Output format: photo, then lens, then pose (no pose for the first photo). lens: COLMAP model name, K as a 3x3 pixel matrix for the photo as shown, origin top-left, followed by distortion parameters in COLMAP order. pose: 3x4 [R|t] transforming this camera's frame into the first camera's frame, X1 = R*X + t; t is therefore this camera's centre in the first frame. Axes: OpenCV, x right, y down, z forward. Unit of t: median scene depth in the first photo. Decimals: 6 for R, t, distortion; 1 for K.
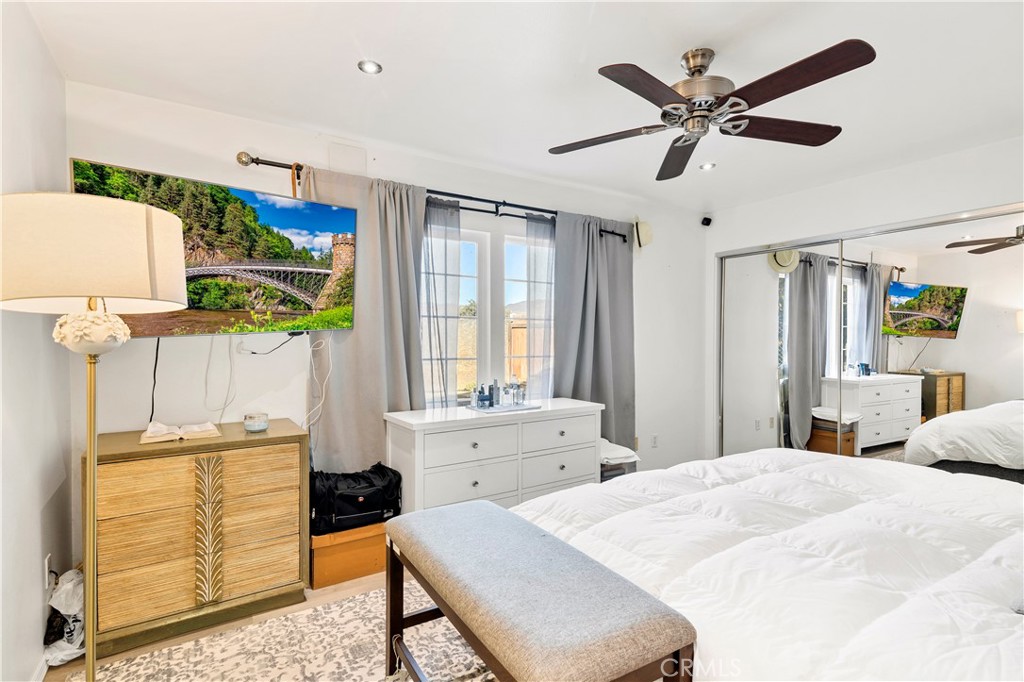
lens RADIAL K [[493.5, 0, 544.9], [0, 493.5, 344.3], [0, 0, 1]] dist [0.025607, -0.000257]
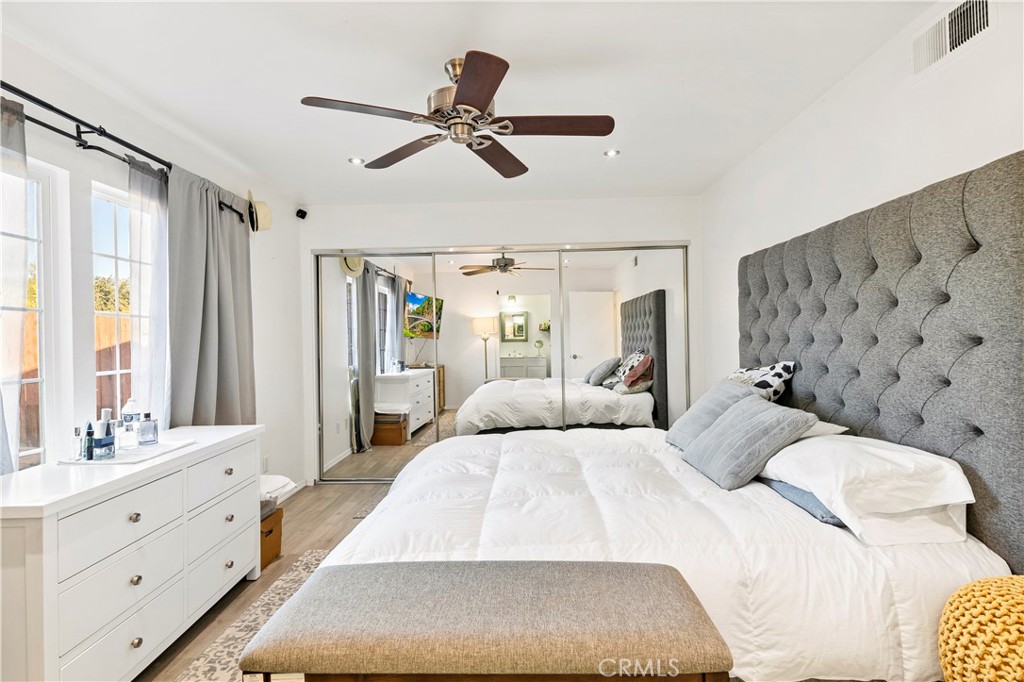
lens RADIAL K [[518.3, 0, 502.3], [0, 518.3, 331.2], [0, 0, 1]] dist [0.034894, -0.015325]
pose [[0.576272, -0.002451, 0.817255, -0.301105], [0.031078, 0.999338, -0.018917, -0.000541], [-0.816667, 0.036300, 0.575966, 0.178864]]
